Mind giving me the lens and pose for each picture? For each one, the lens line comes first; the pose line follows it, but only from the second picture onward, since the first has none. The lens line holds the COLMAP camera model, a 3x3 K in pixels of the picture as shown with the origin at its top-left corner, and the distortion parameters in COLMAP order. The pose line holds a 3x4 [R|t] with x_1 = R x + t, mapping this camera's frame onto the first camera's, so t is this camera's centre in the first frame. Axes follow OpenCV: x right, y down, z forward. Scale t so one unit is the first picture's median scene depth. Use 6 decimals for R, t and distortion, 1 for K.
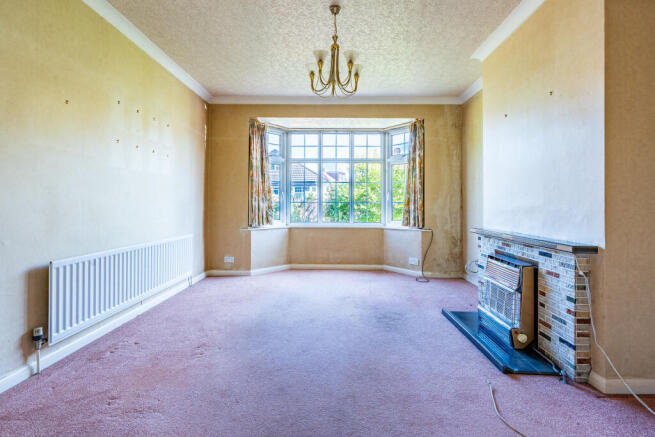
lens RADIAL K [[303.1, 0, 327.6], [0, 303.1, 203.4], [0, 0, 1]] dist [-0.001076, 0.000170]
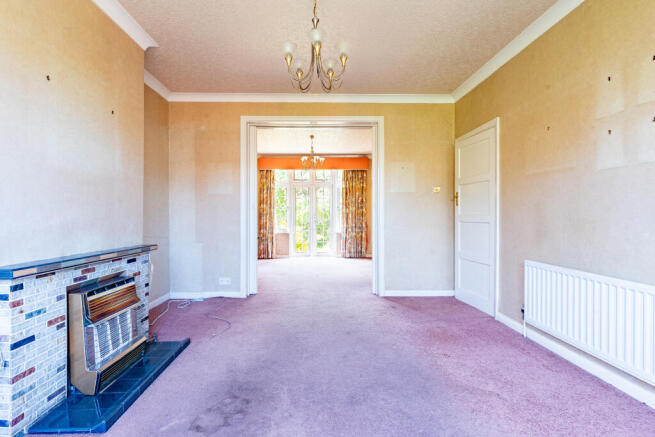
lens RADIAL K [[303.1, 0, 326.7], [0, 303.1, 218.3], [0, 0, 1]] dist [-0.001076, 0.000170]
pose [[-0.997883, -0.002489, -0.064990, 0.049549], [-0.002595, 0.999995, 0.001558, 0.004268], [0.064986, 0.001724, -0.997885, 1.827045]]
